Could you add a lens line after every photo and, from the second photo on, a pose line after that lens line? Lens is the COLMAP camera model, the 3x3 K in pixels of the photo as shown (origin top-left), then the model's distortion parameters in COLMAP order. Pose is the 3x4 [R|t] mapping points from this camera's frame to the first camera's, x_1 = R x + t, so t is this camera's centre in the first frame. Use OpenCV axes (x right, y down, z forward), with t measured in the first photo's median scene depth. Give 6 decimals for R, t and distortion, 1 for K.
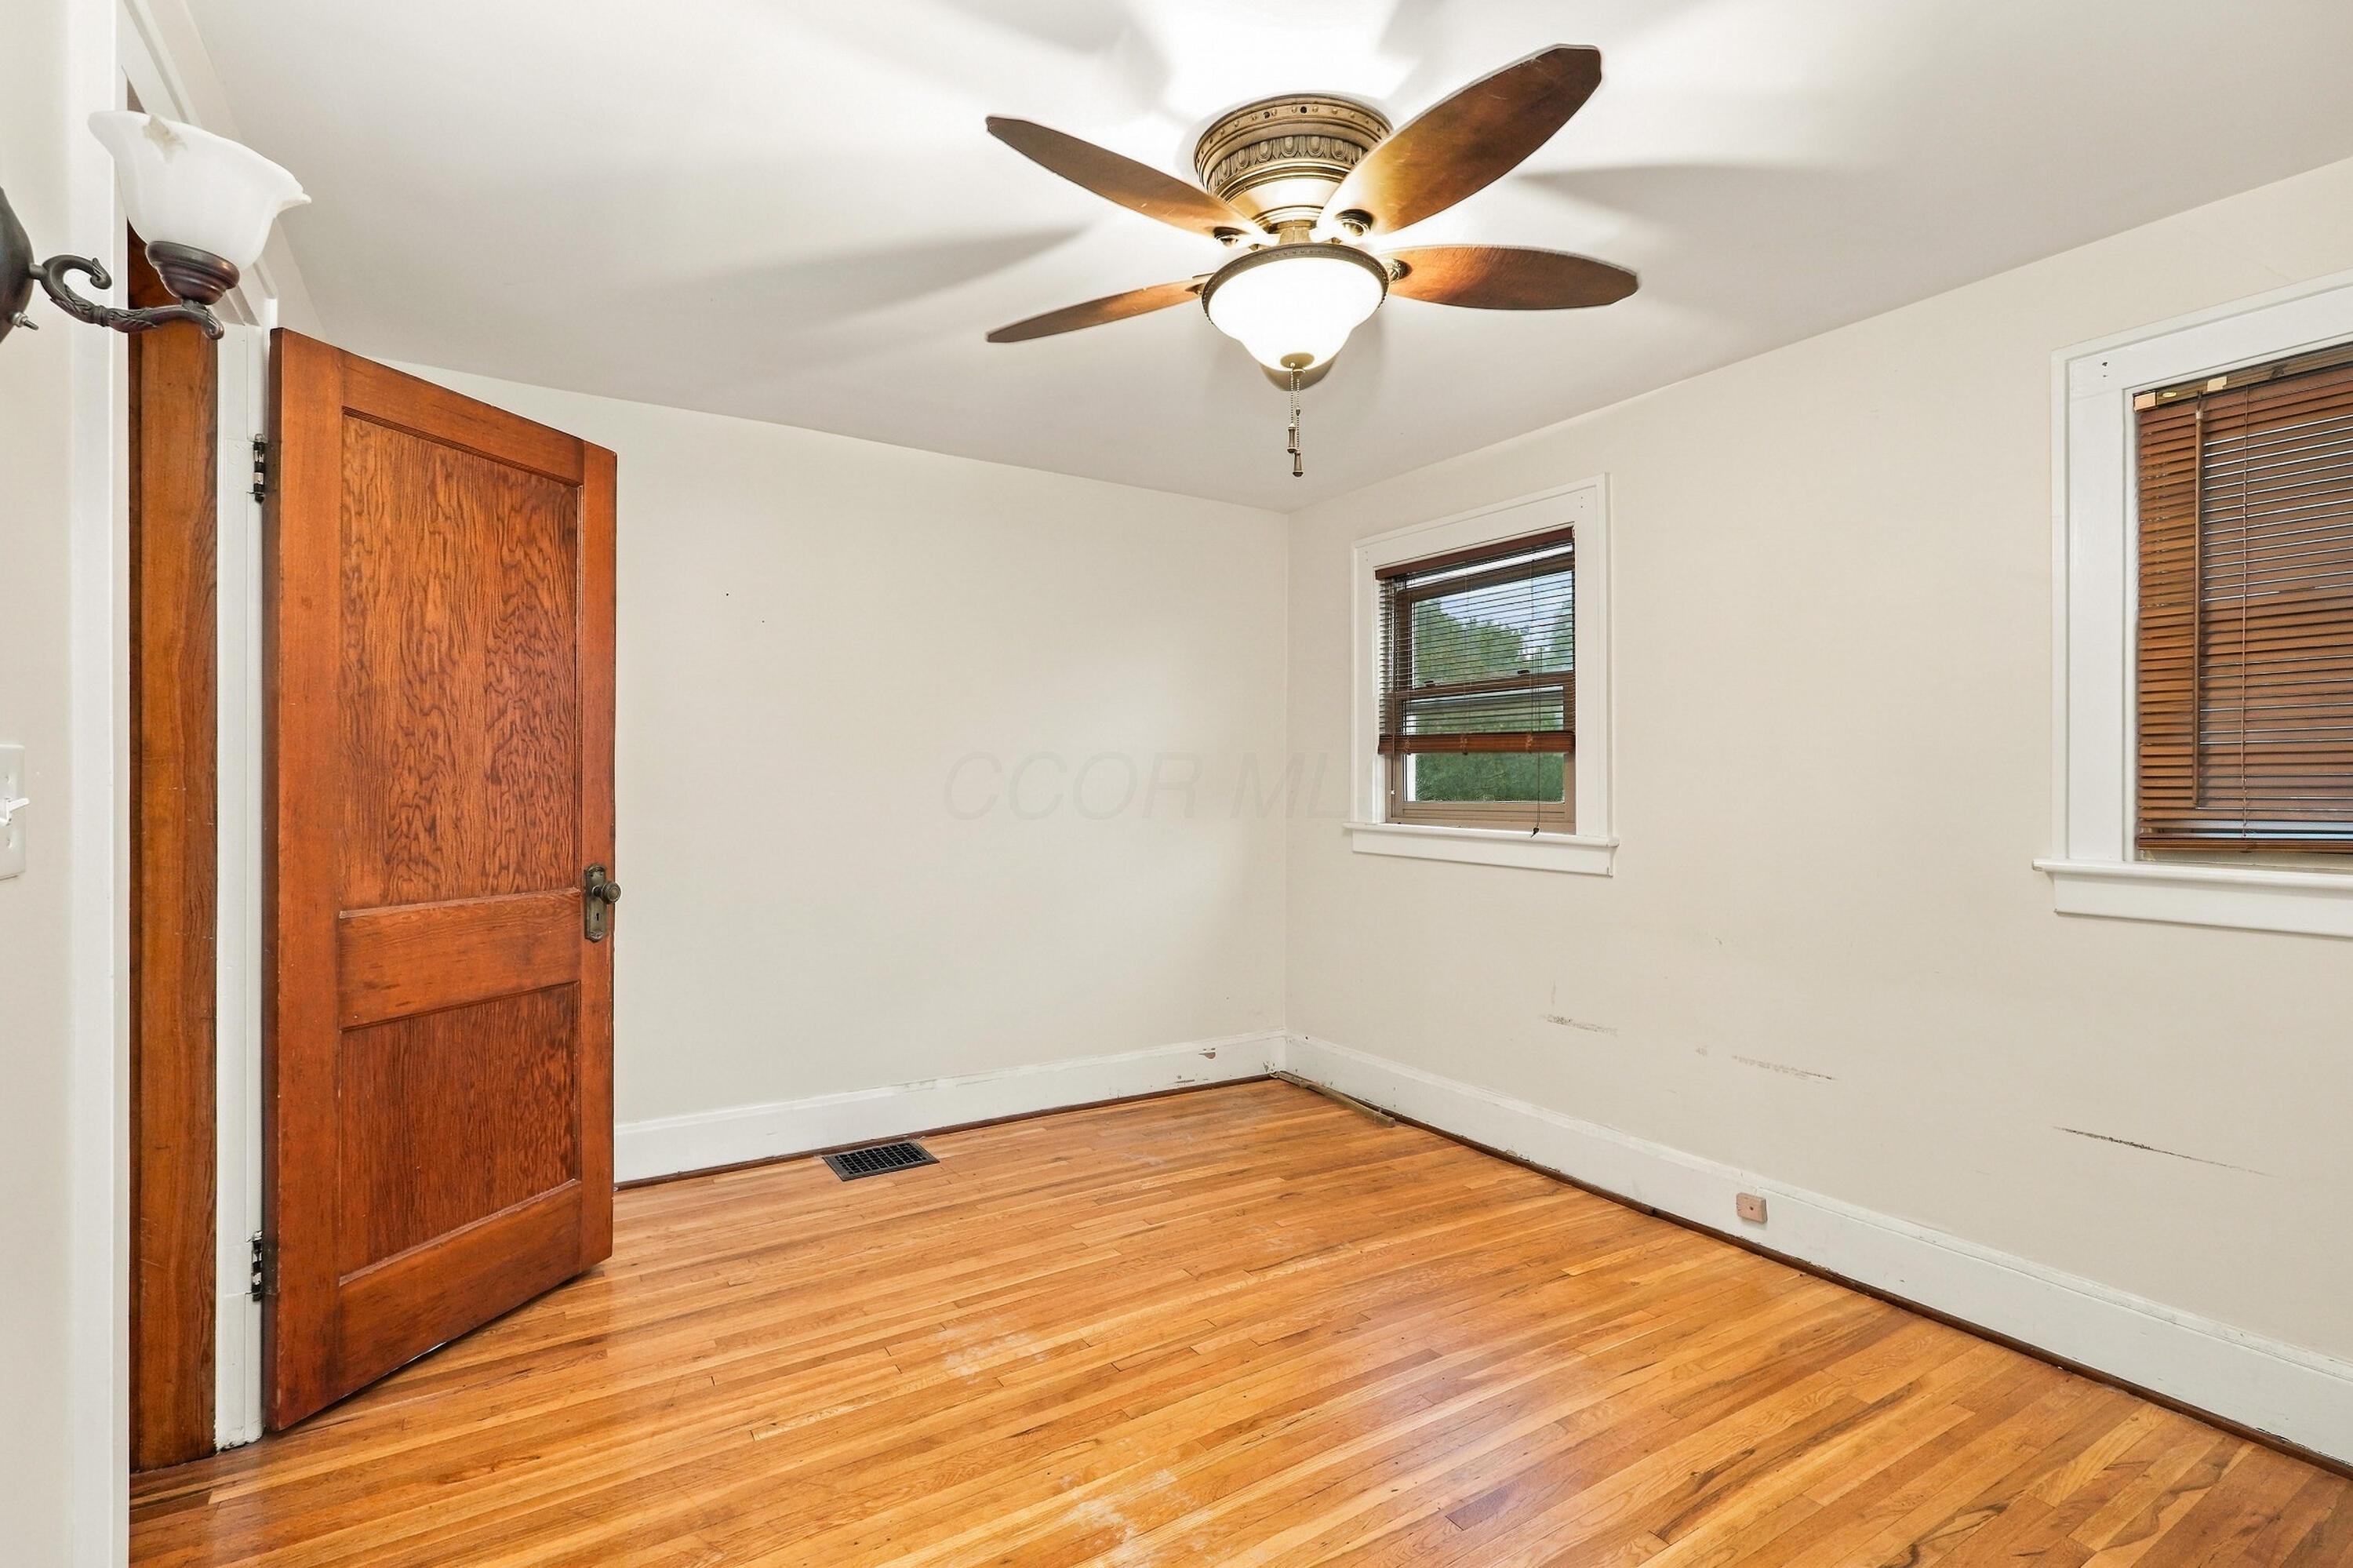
lens RADIAL K [[1091.9, 0, 1177.9], [0, 1091.9, 794.6], [0, 0, 1]] dist [-0.021223, 0.011549]
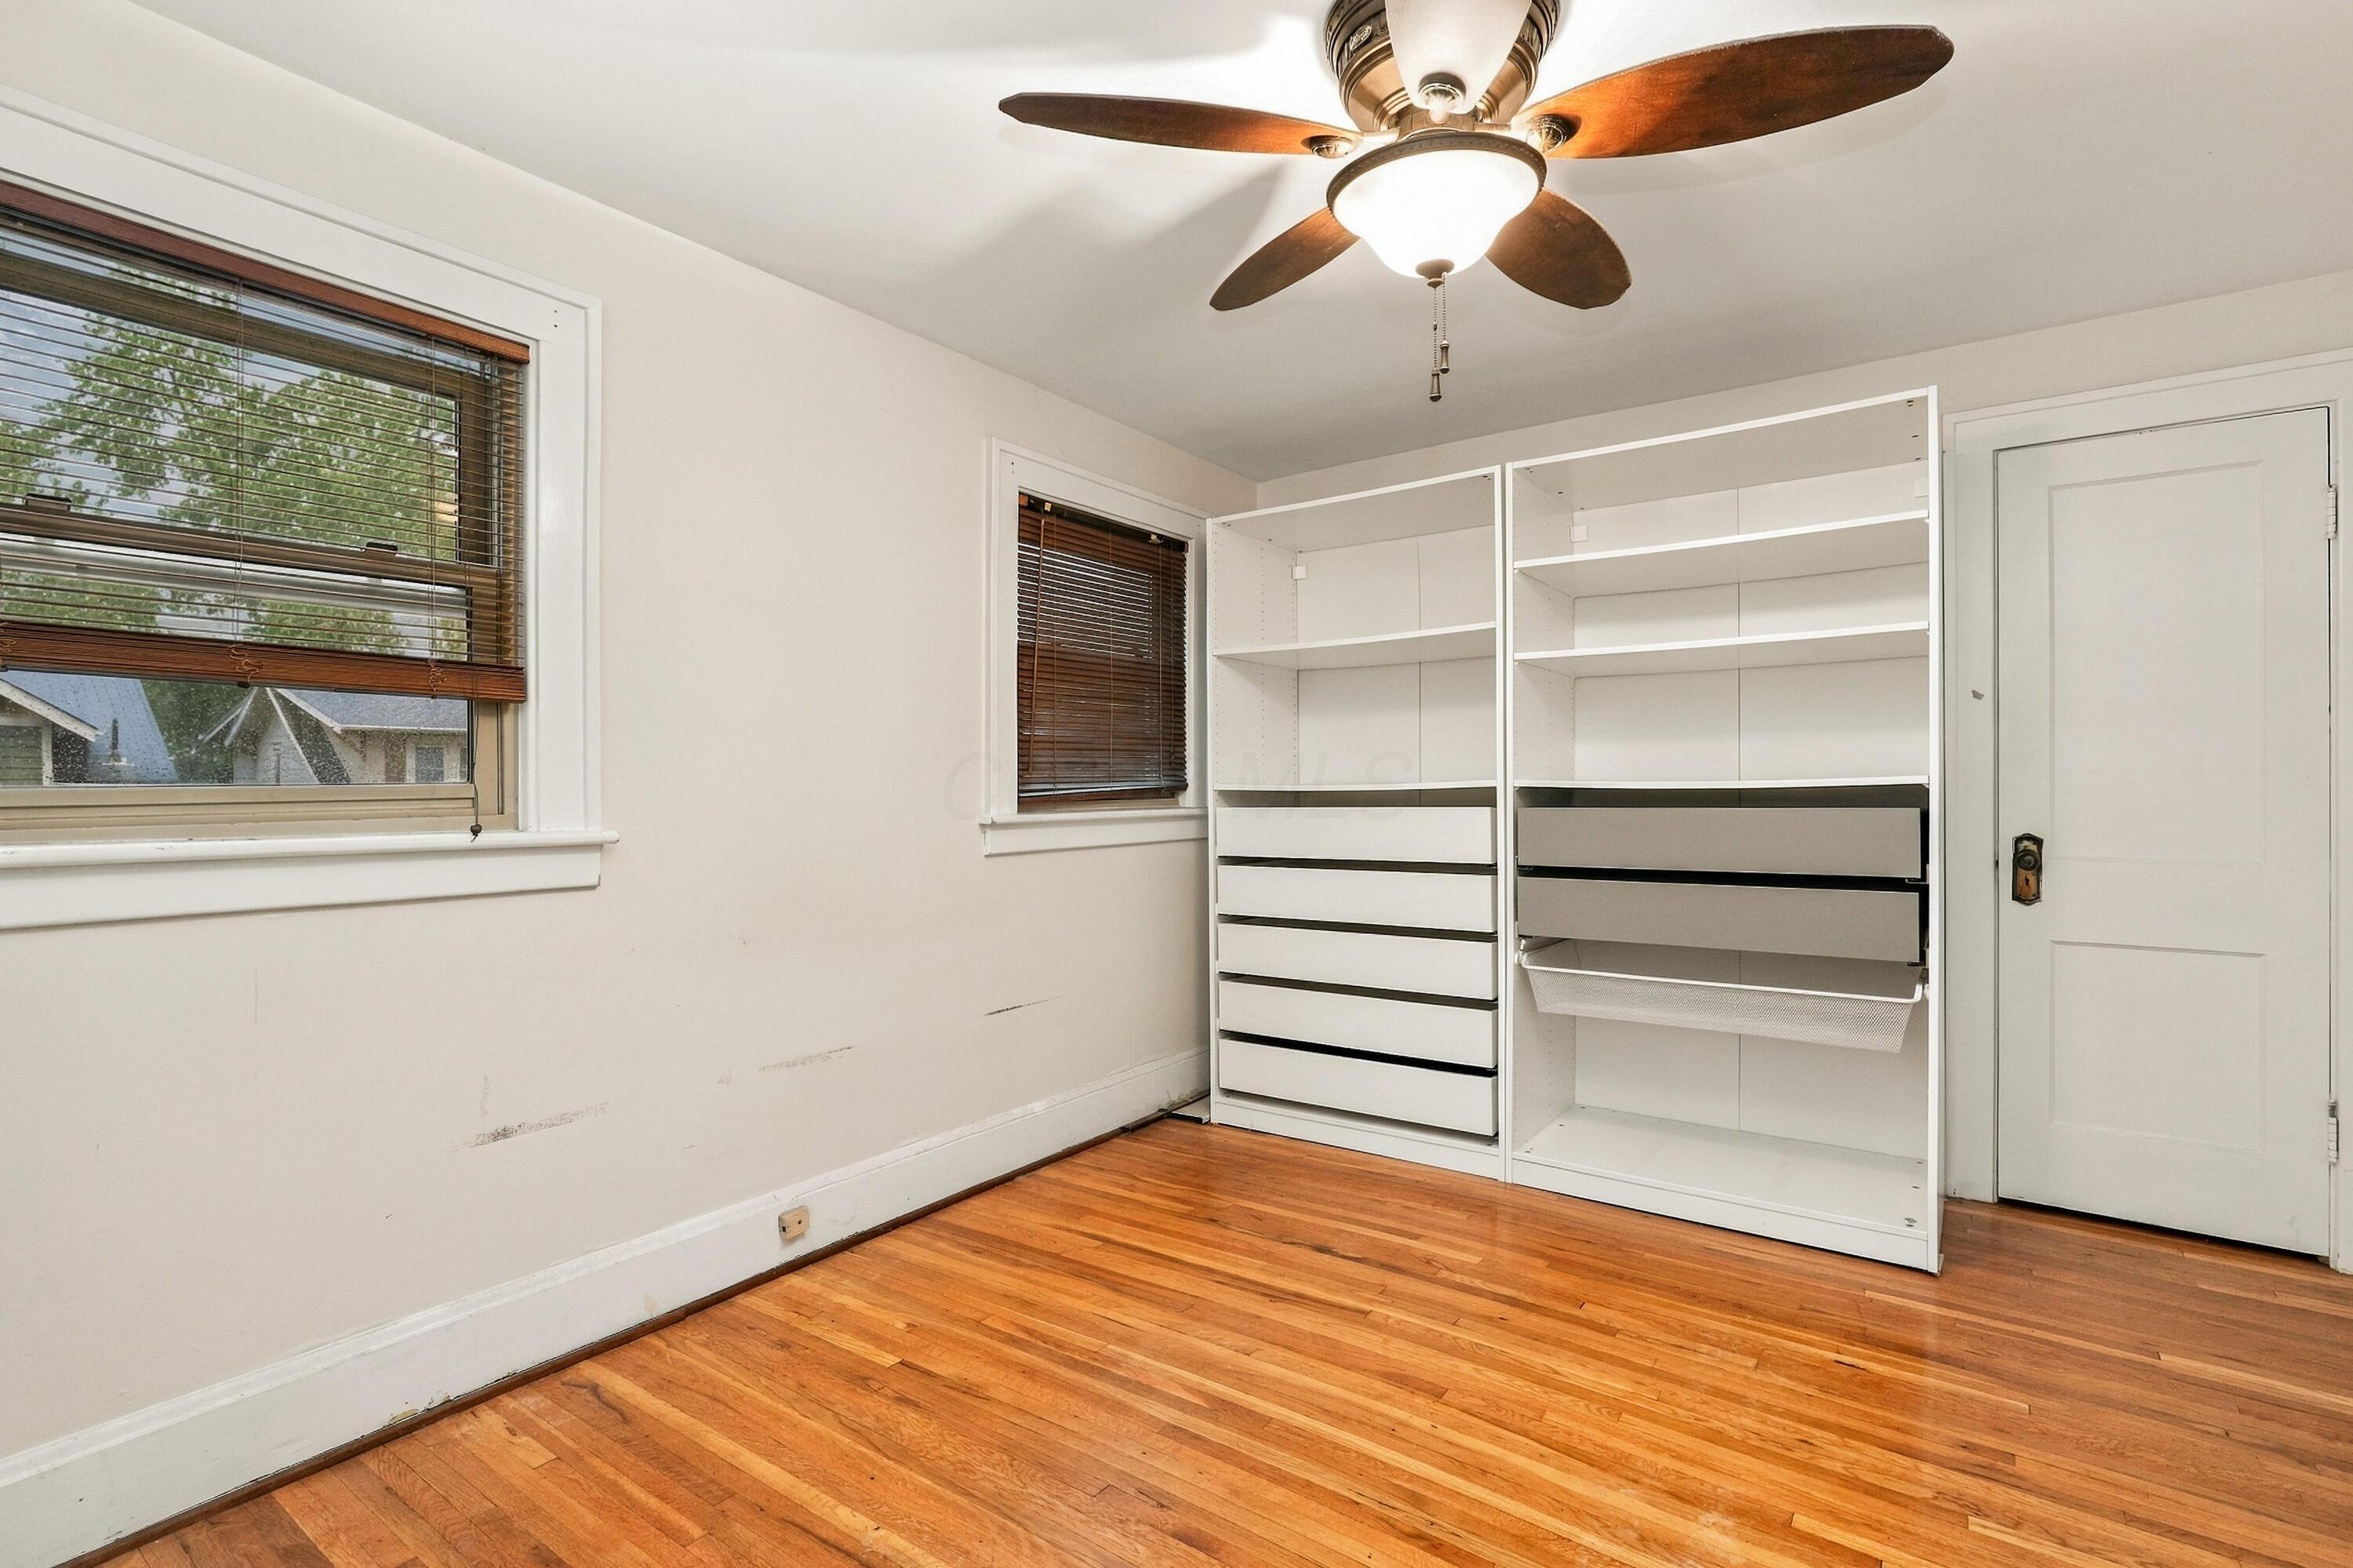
lens RADIAL K [[1091.9, 0, 1177.9], [0, 1091.9, 794.6], [0, 0, 1]] dist [-0.021223, 0.011549]
pose [[-0.382811, -0.019547, 0.923620, -0.537279], [0.003633, 0.999737, 0.022664, 0.003257], [-0.923820, 0.012031, -0.382639, 1.313506]]
